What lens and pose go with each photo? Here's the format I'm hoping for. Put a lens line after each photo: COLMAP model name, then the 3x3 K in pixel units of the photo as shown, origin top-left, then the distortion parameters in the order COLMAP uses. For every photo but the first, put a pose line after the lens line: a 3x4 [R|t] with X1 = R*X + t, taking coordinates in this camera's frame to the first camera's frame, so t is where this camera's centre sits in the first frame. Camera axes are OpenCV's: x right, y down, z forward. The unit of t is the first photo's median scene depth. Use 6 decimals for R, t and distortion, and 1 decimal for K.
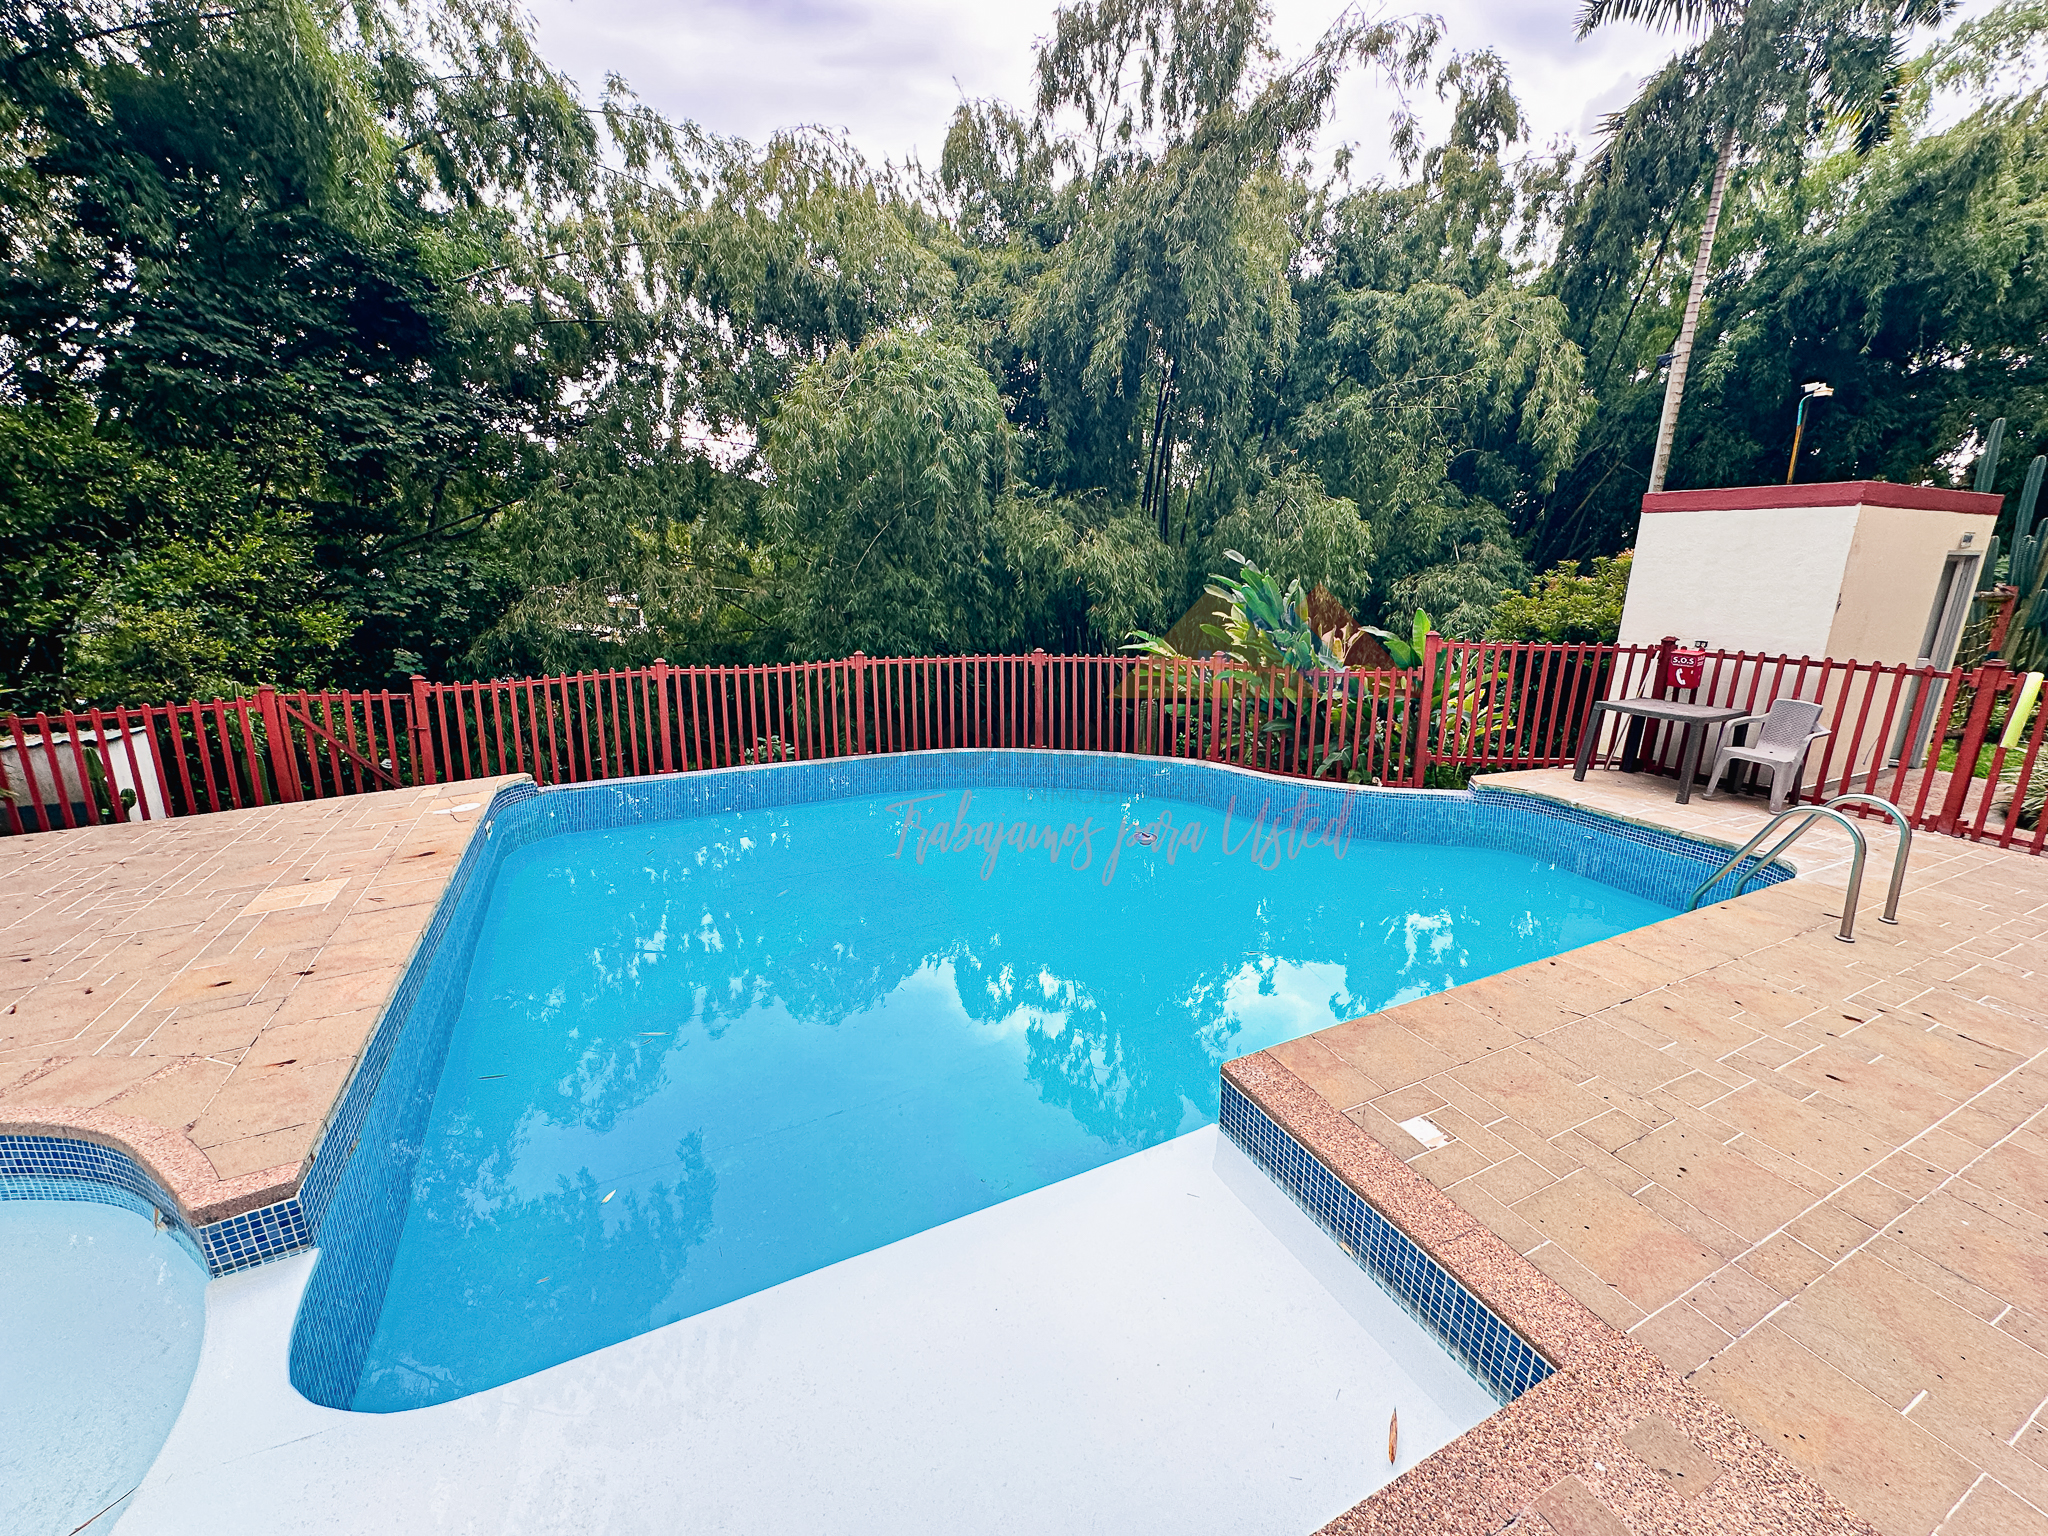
lens RADIAL K [[810.1, 0, 1024.0], [0, 810.1, 768.0], [0, 0, 1]] dist [0.018265, 0.000079]
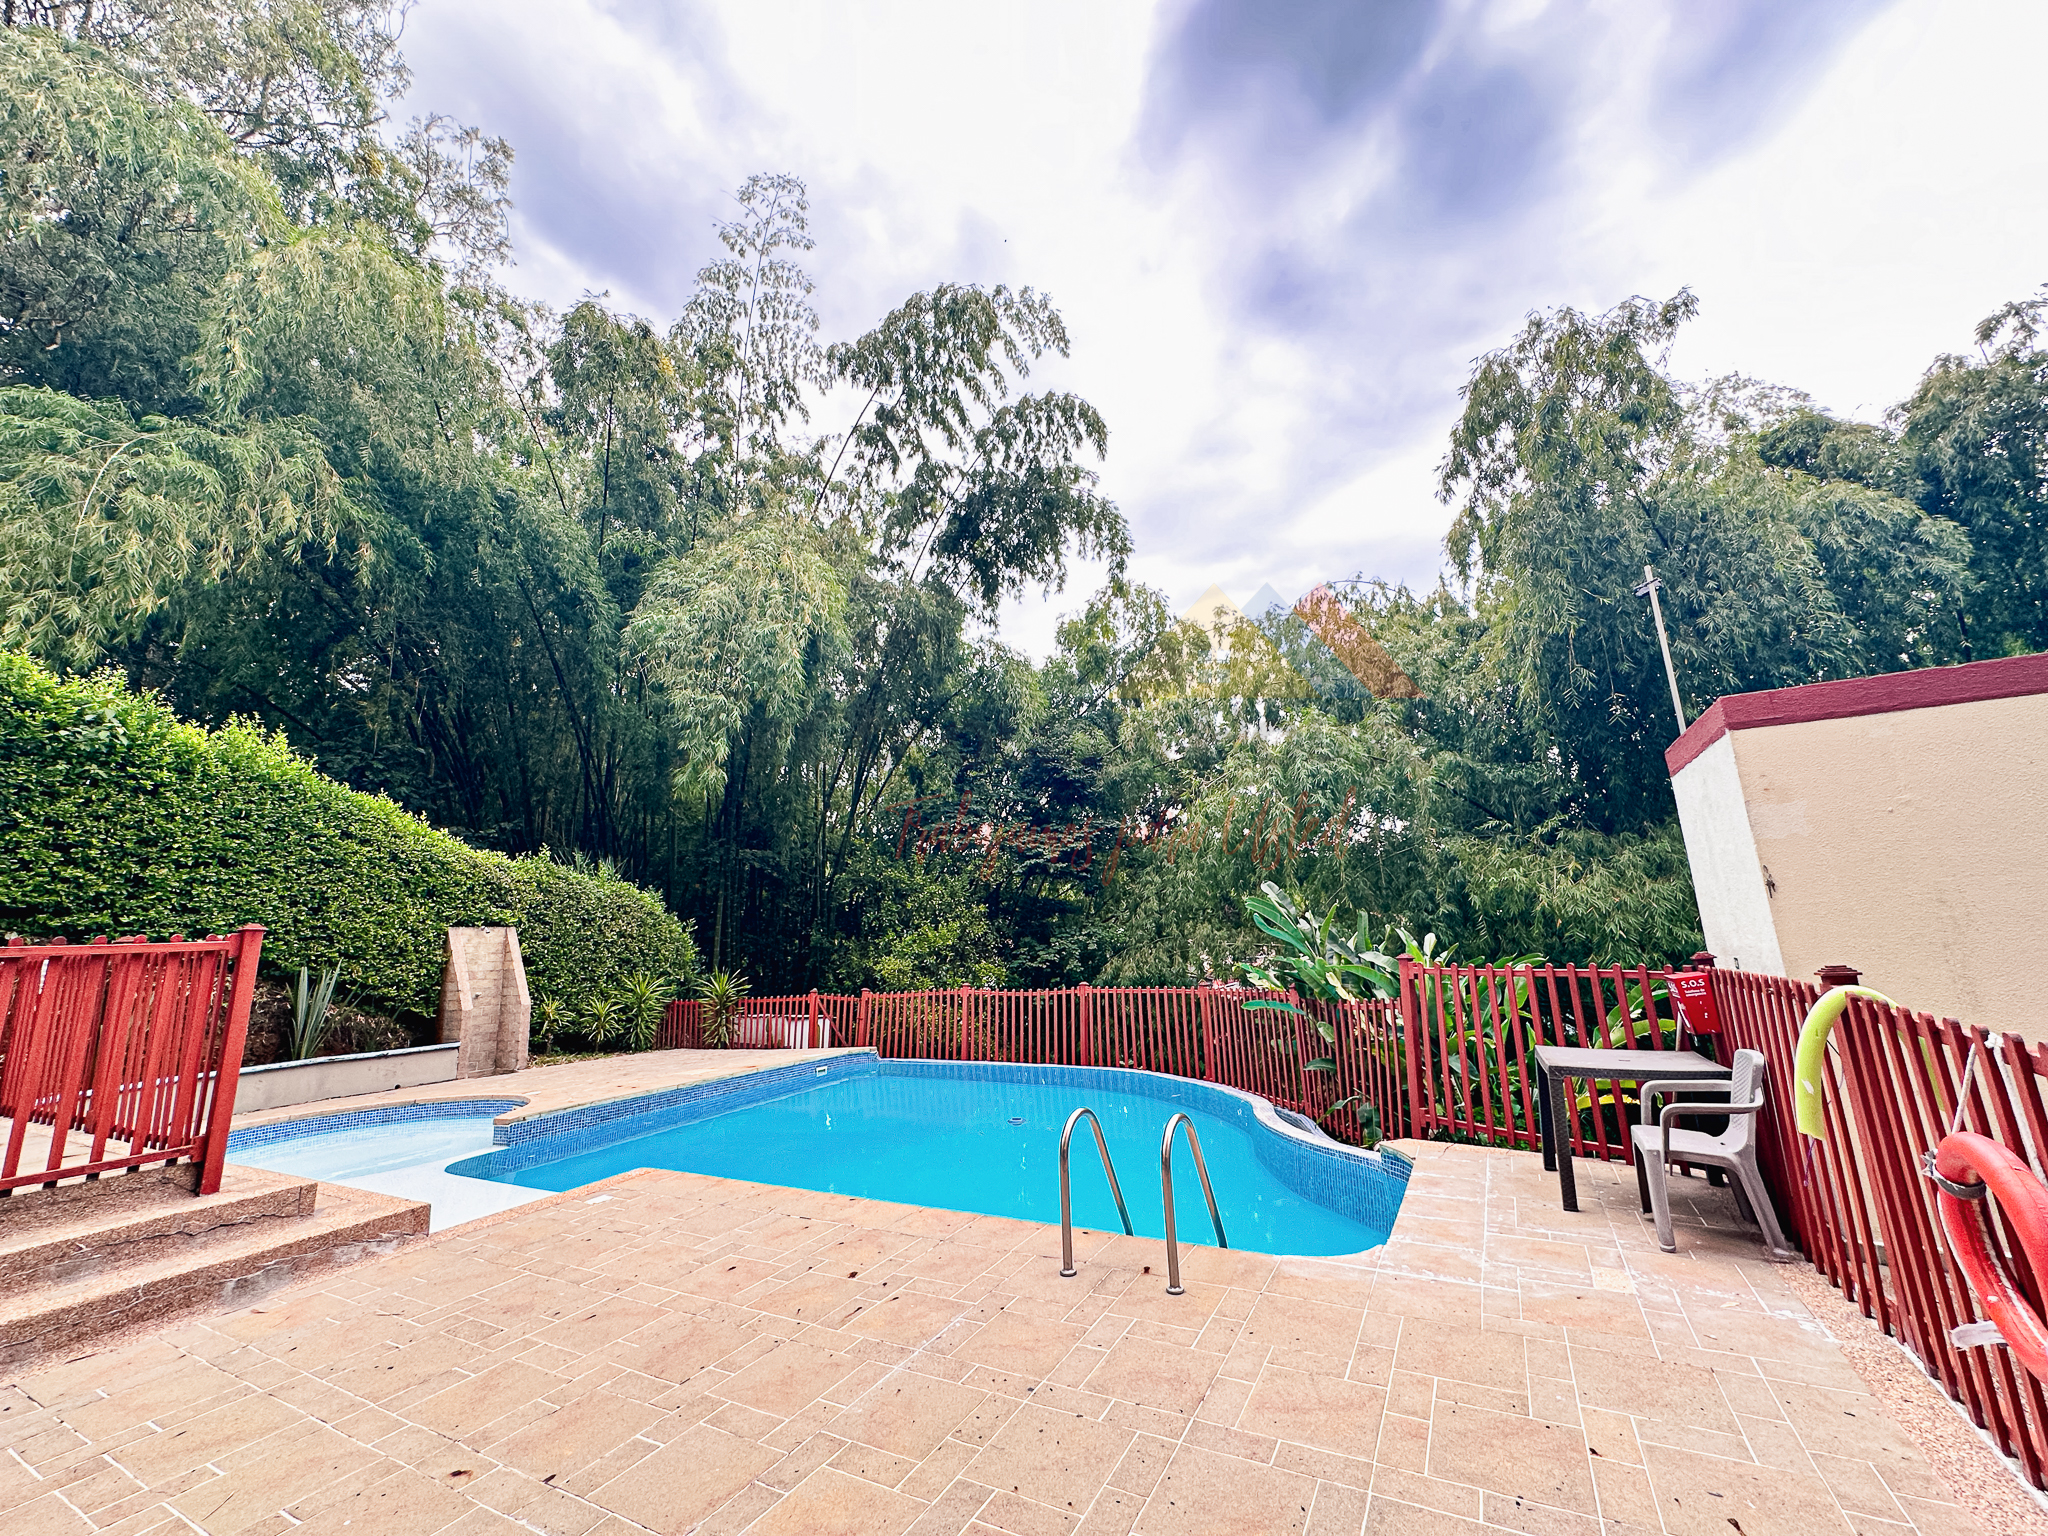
lens RADIAL K [[810.1, 0, 1024.0], [0, 810.1, 768.0], [0, 0, 1]] dist [0.018265, 0.000079]
pose [[0.562287, -0.200709, -0.802215, 1.384396], [-0.169368, 0.921582, -0.349287, 0.020569], [0.809412, 0.332269, 0.484200, 0.296506]]
